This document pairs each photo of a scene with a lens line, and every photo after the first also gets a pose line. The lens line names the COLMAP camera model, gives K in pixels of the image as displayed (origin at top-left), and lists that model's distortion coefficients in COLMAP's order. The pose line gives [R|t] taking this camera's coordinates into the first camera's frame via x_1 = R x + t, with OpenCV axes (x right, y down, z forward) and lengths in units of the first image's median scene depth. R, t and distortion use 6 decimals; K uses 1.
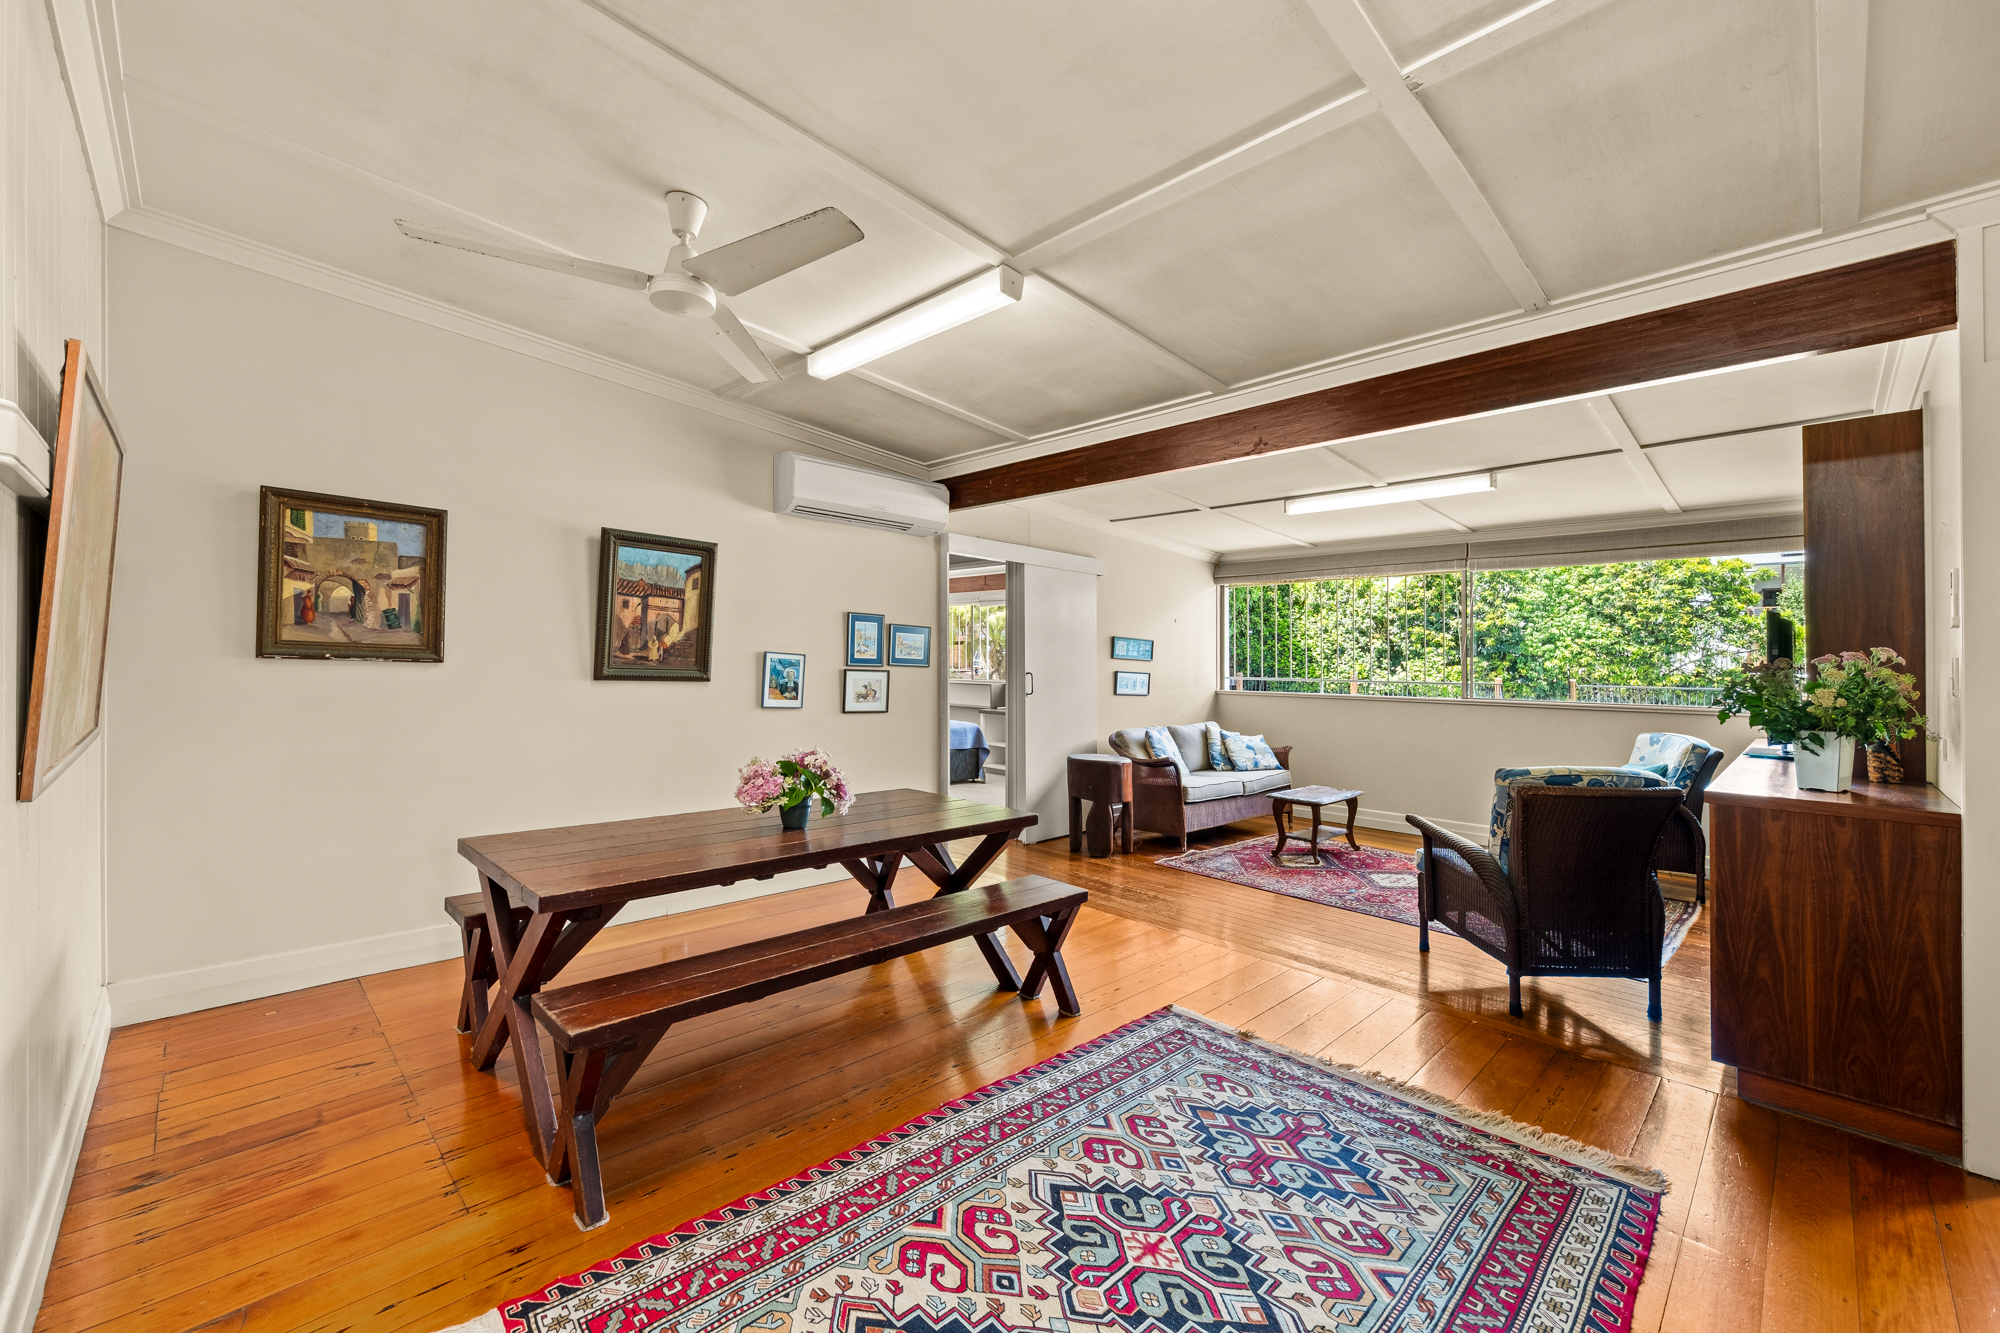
lens RADIAL K [[793.3, 0, 1012.2], [0, 793.3, 654.4], [0, 0, 1]] dist [0.003031, 0.000835]
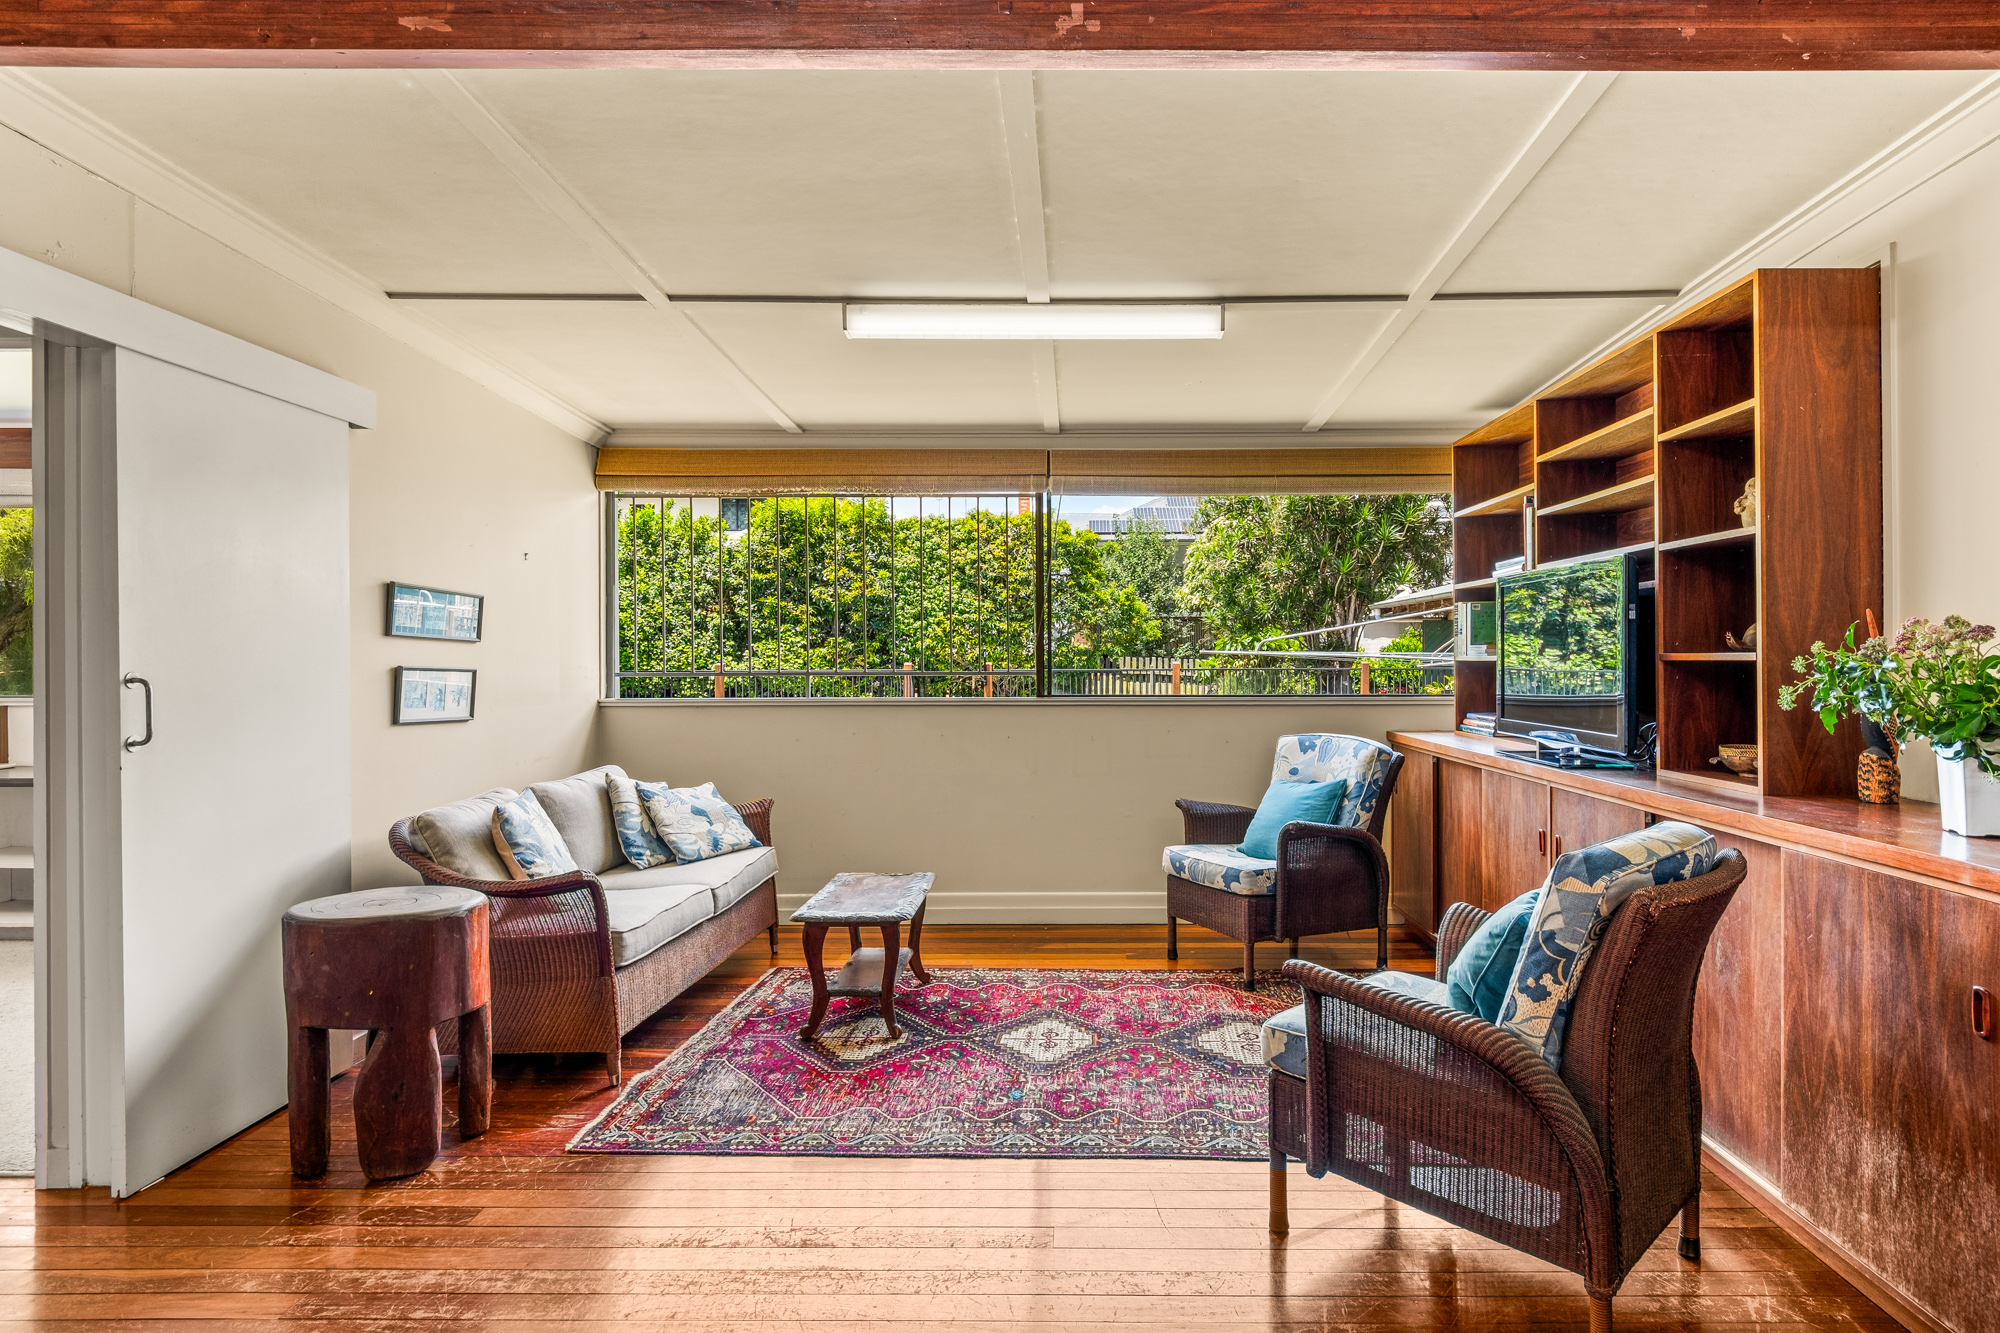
lens RADIAL K [[1036.8, 0, 1035.6], [0, 1036.8, 637.9], [0, 0, 1]] dist [-0.002798, -0.001393]
pose [[0.702479, -0.005659, 0.711682, -0.018024], [0.004749, 0.999983, 0.003263, 0.005614], [-0.711689, 0.001087, 0.702494, 0.379872]]
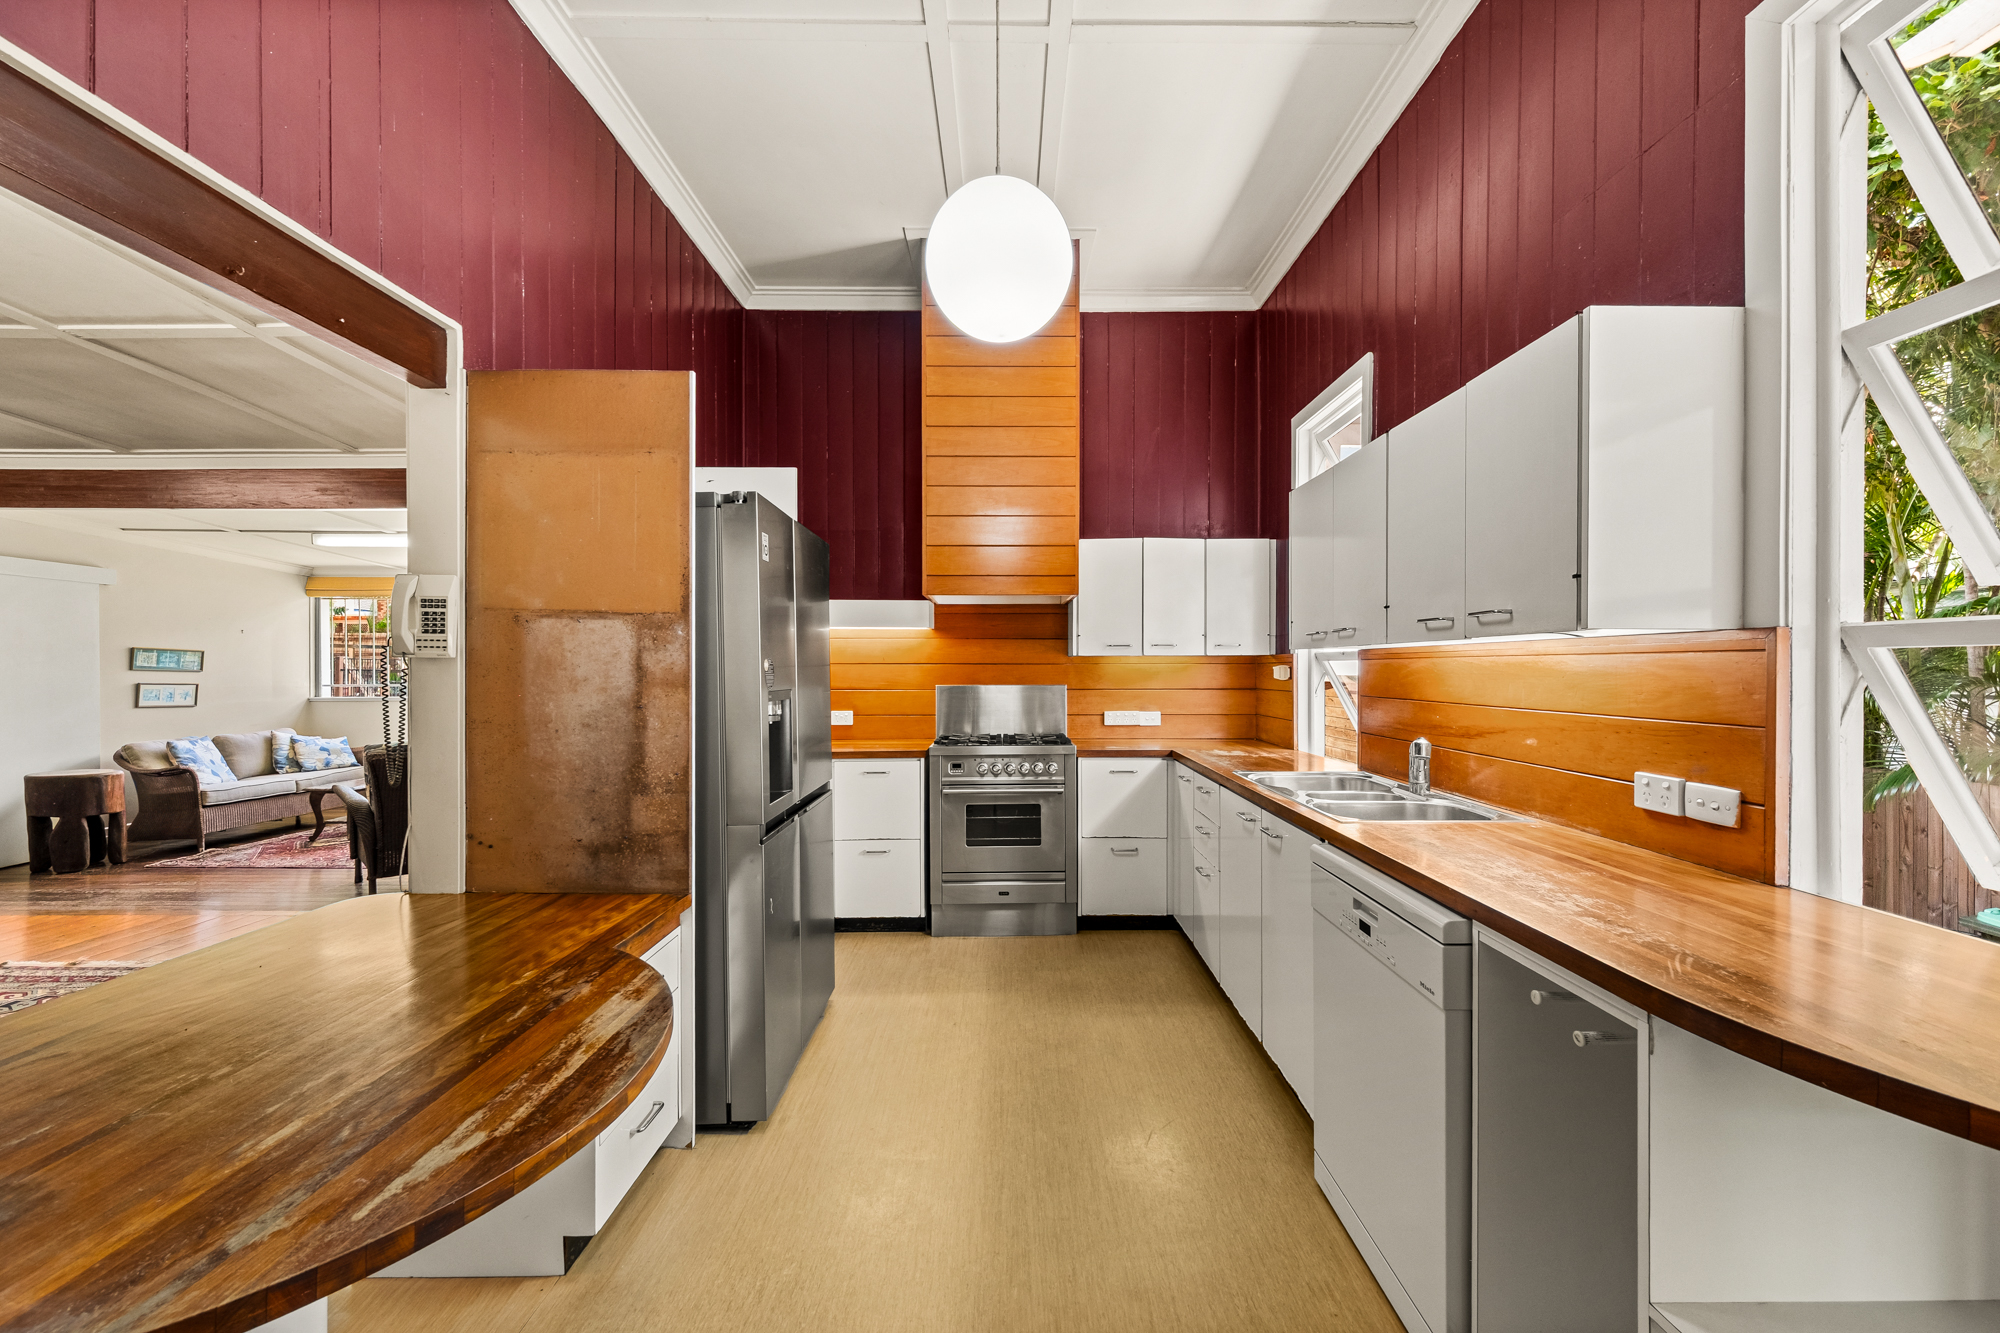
lens RADIAL K [[793.3, 0, 1018.6], [0, 793.3, 654.9], [0, 0, 1]] dist [0.003031, 0.000835]
pose [[0.709920, -0.008095, 0.704236, 0.205492], [0.005833, 0.999967, 0.005615, -0.012991], [-0.704258, 0.000122, 0.709944, -0.446453]]
